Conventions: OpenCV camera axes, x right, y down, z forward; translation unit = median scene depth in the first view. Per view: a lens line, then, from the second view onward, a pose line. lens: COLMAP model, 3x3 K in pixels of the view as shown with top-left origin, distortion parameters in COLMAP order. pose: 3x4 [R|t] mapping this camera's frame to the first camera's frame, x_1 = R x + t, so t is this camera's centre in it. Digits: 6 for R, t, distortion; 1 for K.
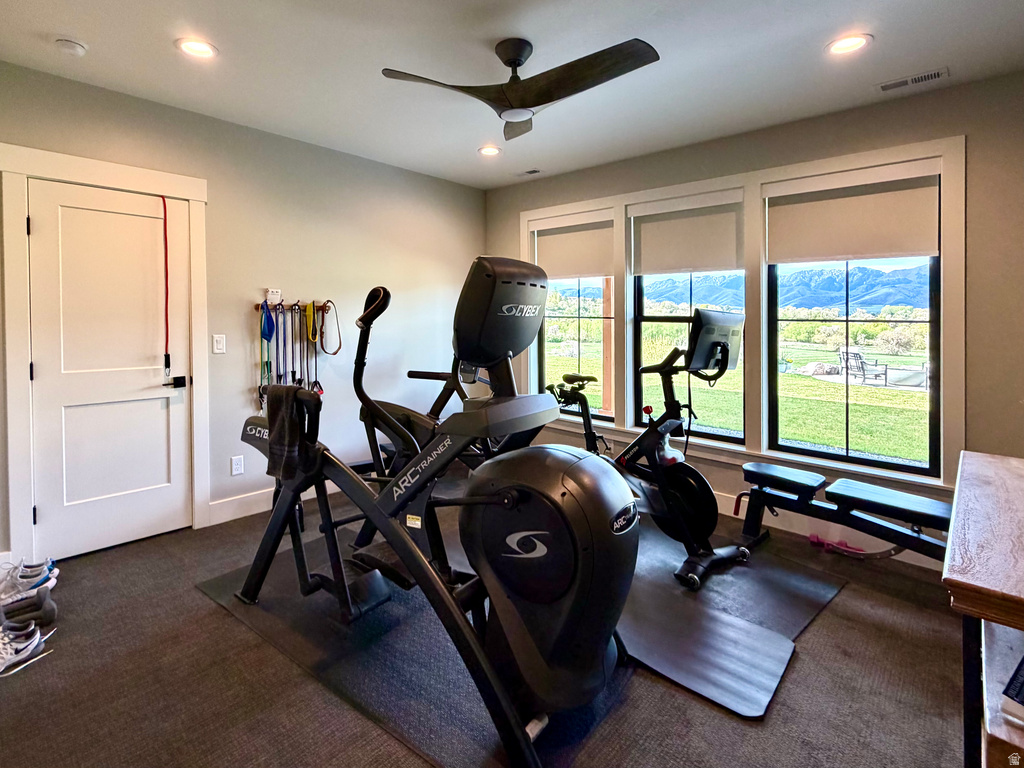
lens RADIAL K [[507.8, 0, 512.0], [0, 507.8, 384.0], [0, 0, 1]] dist [0.000553, 0.000488]
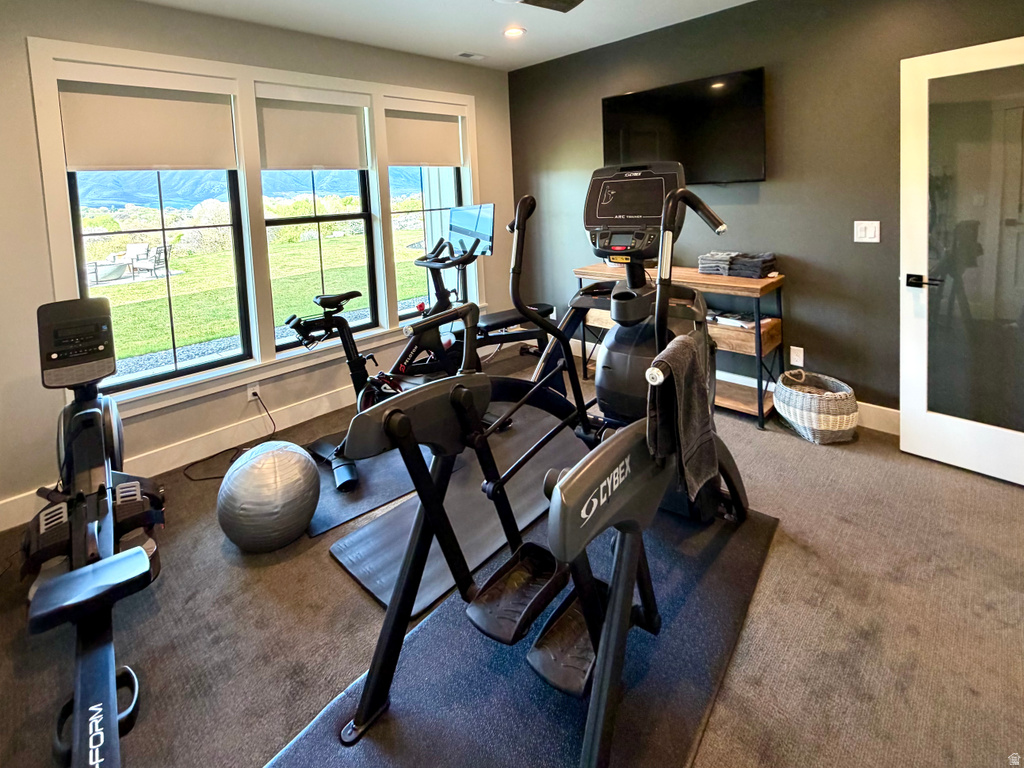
lens RADIAL K [[507.8, 0, 512.0], [0, 507.8, 384.0], [0, 0, 1]] dist [0.000553, 0.000488]
pose [[-0.005031, -0.348818, 0.937177, -0.762389], [0.193527, 0.919131, 0.343140, -0.122881], [-0.981082, 0.183095, 0.062882, 0.718654]]
